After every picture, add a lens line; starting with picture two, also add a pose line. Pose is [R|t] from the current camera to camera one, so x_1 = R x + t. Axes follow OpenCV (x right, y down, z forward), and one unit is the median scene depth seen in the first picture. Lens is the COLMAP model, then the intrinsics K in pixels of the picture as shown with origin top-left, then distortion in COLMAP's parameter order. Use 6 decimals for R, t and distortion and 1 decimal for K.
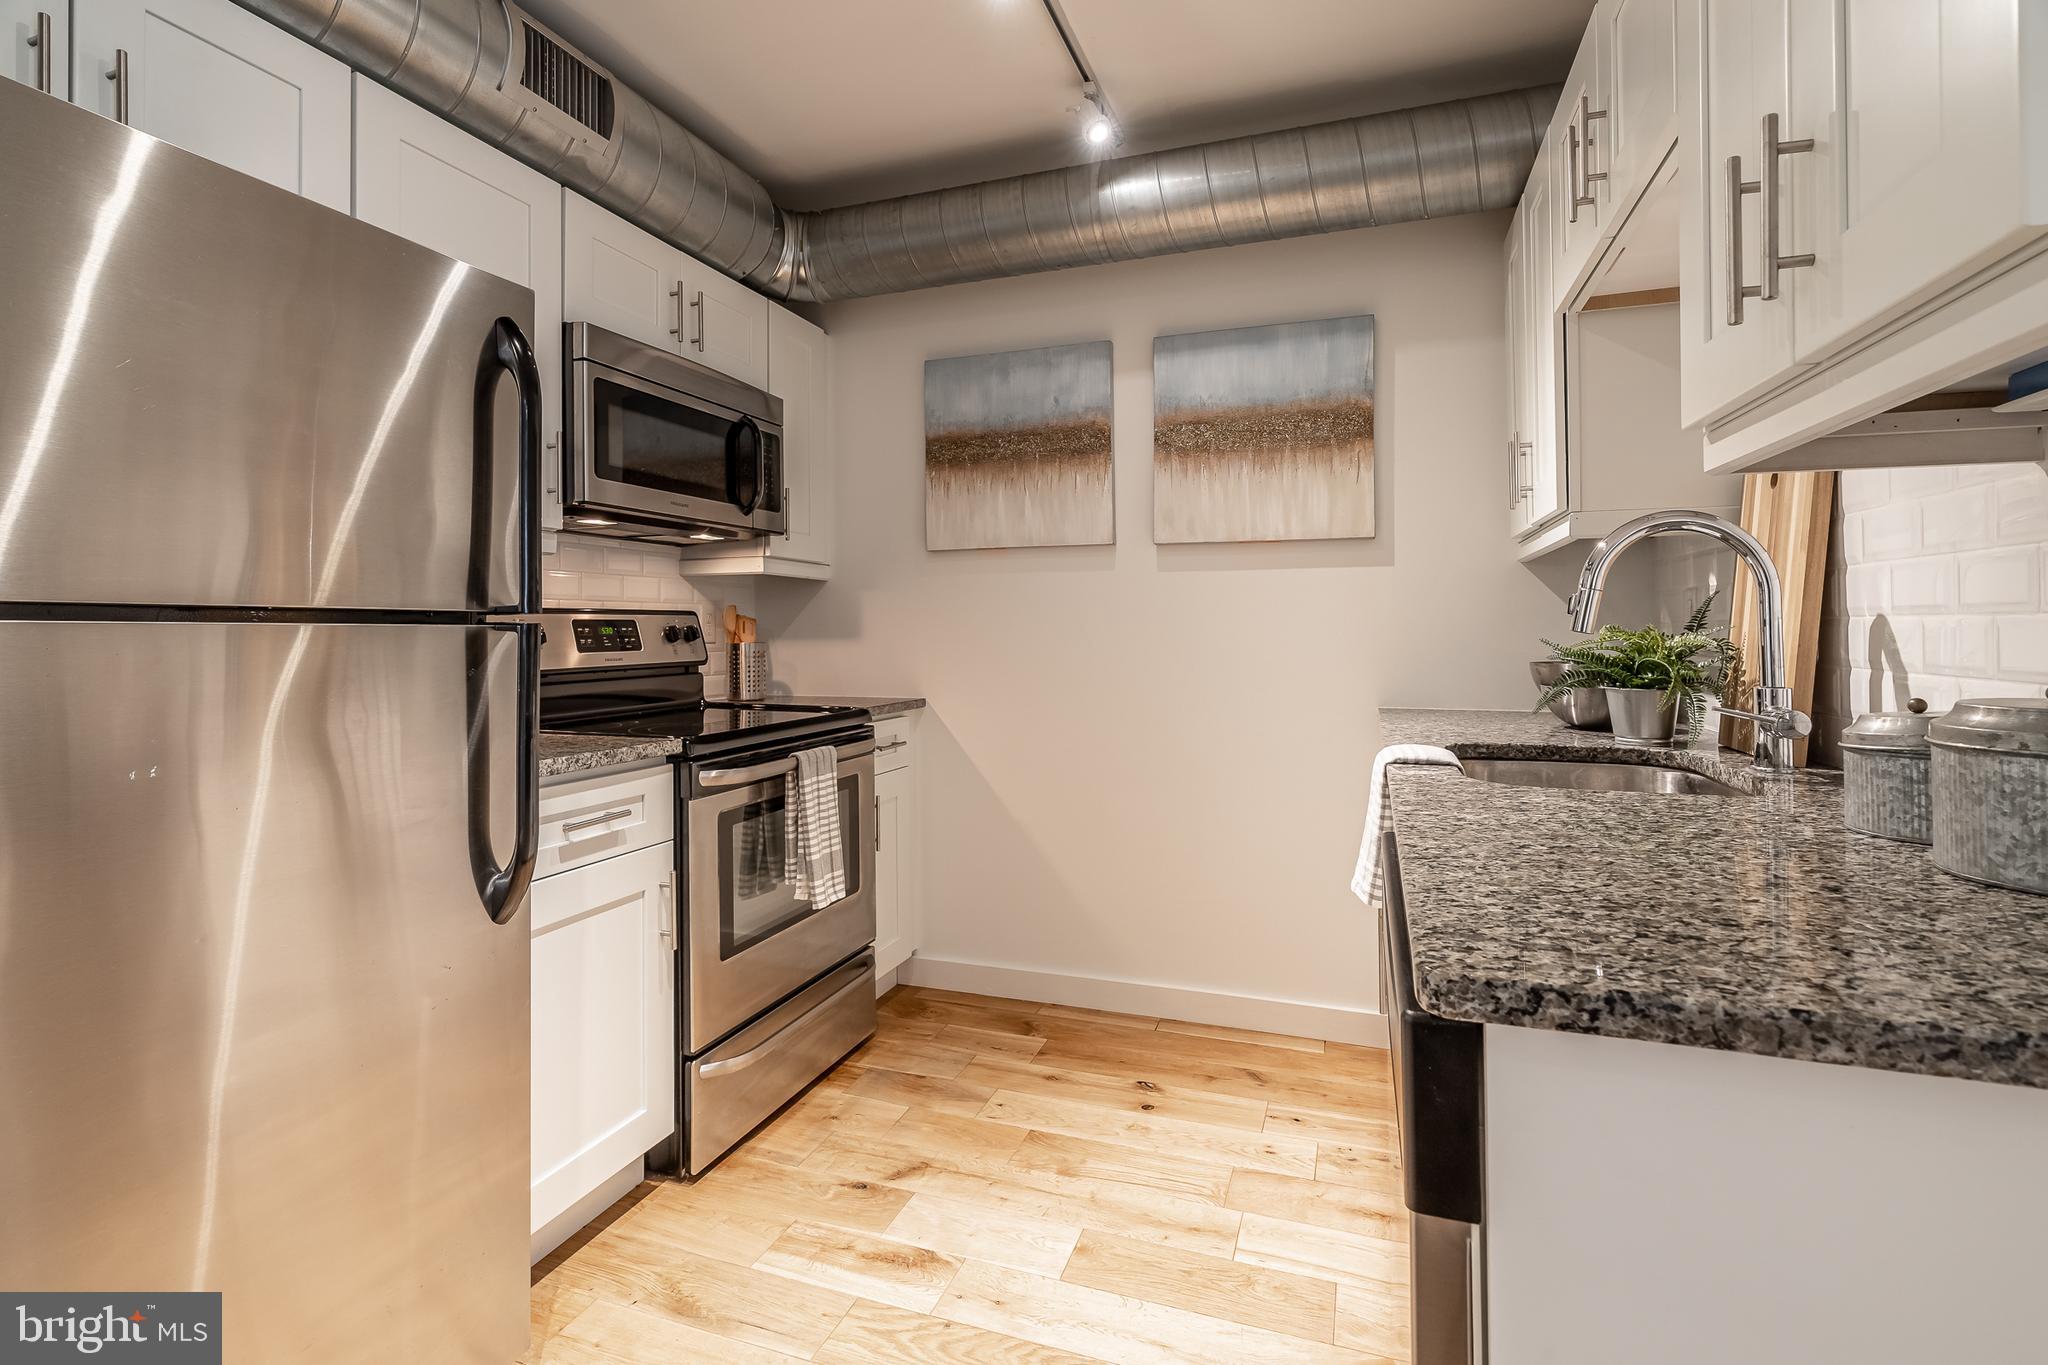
lens RADIAL K [[950.5, 0, 1021.8], [0, 950.5, 615.9], [0, 0, 1]] dist [-0.003527, -0.000041]
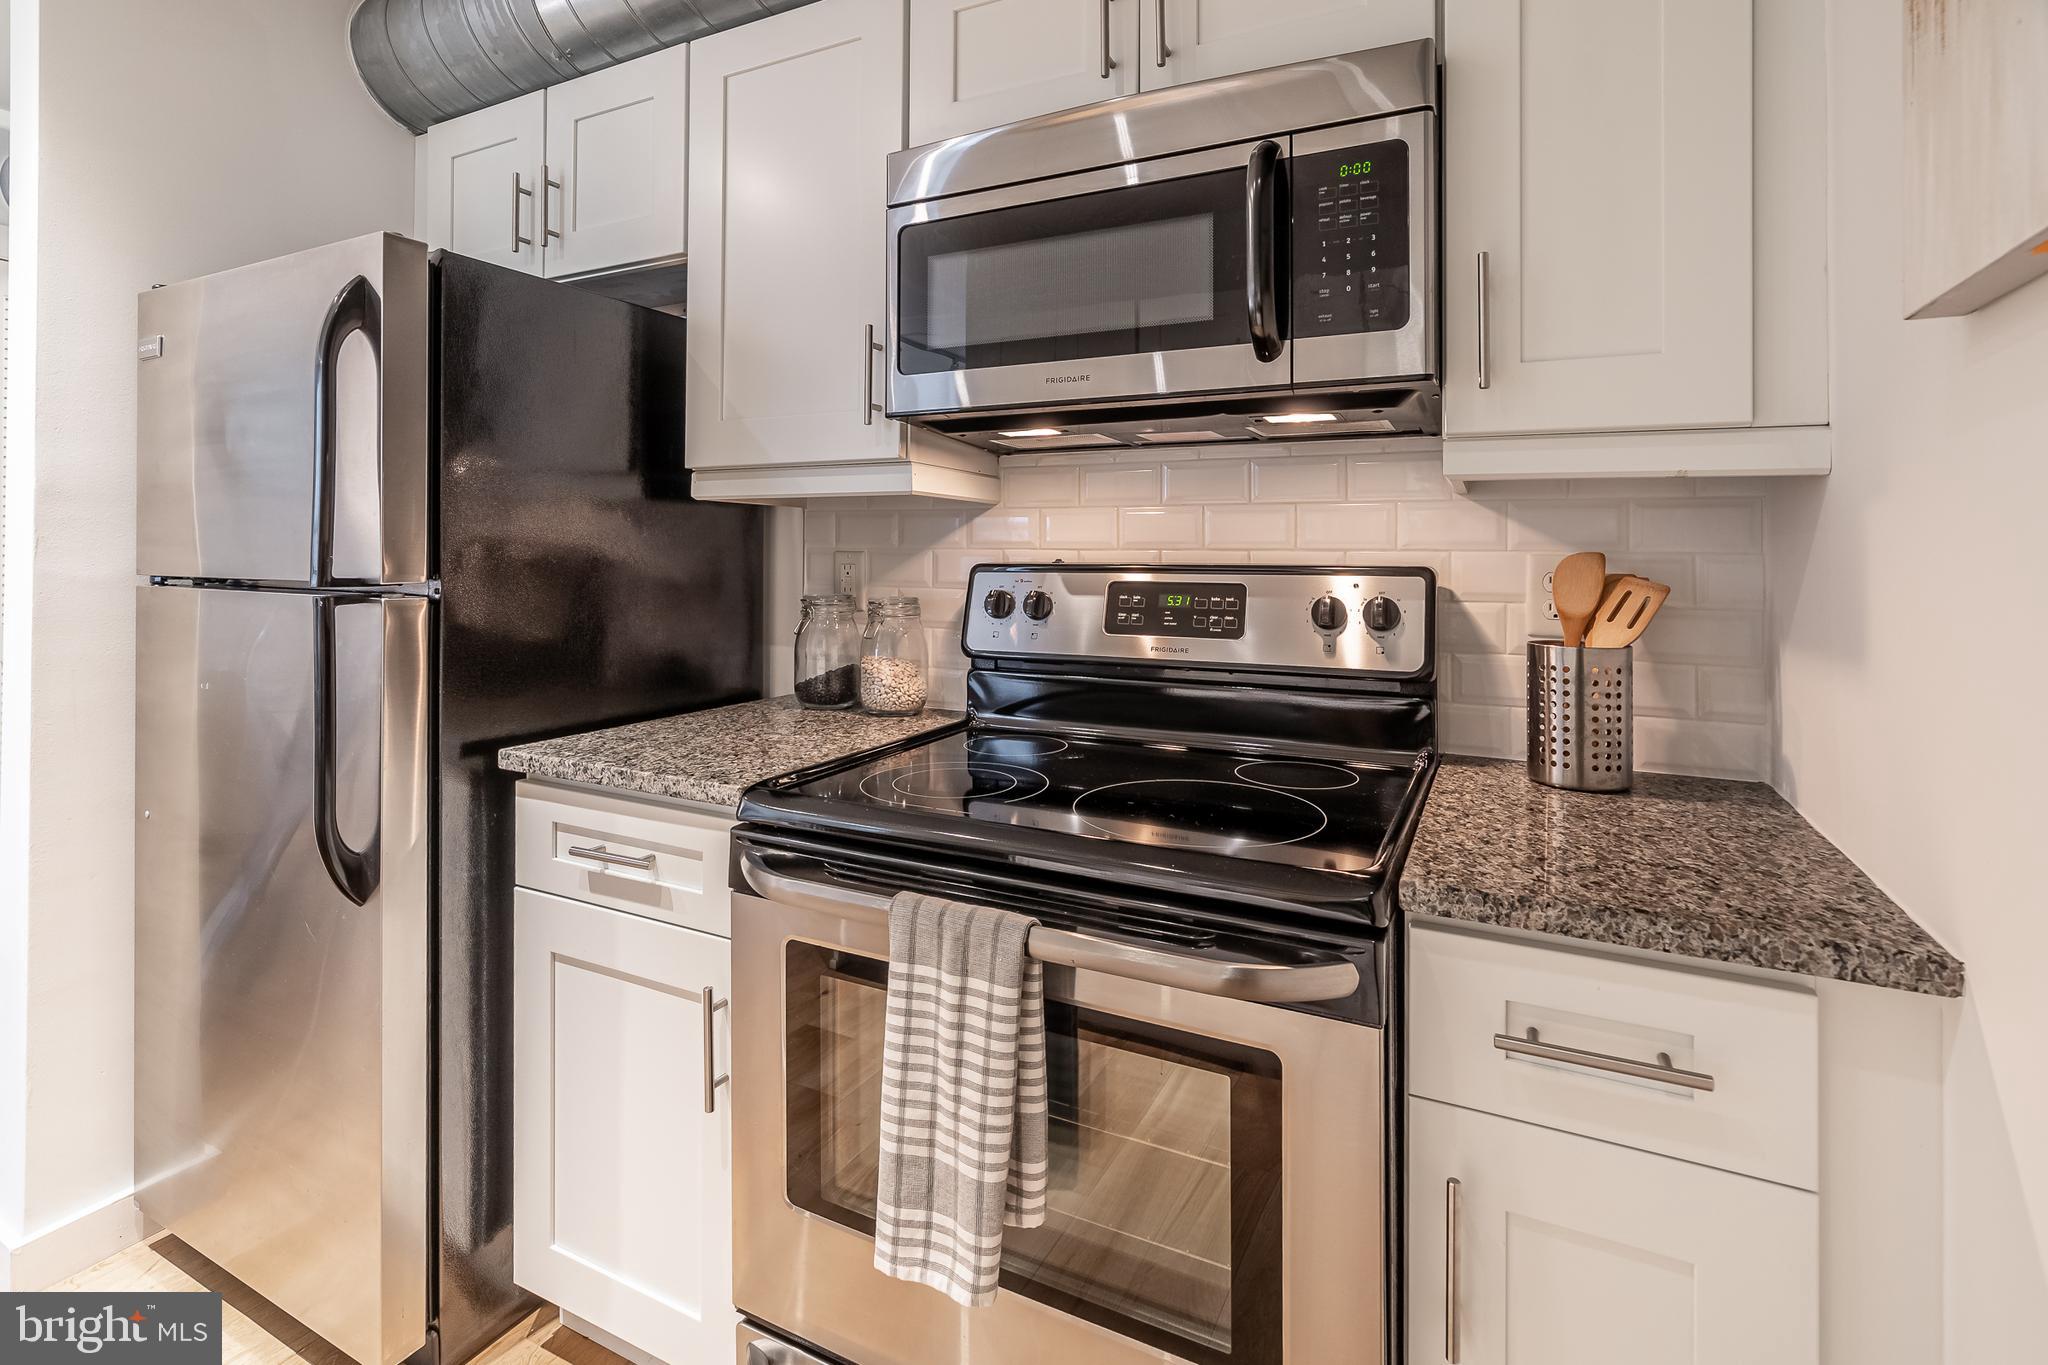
lens RADIAL K [[977.8, 0, 1030.4], [0, 977.8, 557.4], [0, 0, 1]] dist [0.001178, 0.001332]
pose [[-0.126659, 0.010117, -0.991895, 0.190084], [0.009595, 0.999914, 0.008974, -0.018401], [0.991900, -0.008381, -0.126746, 0.969082]]
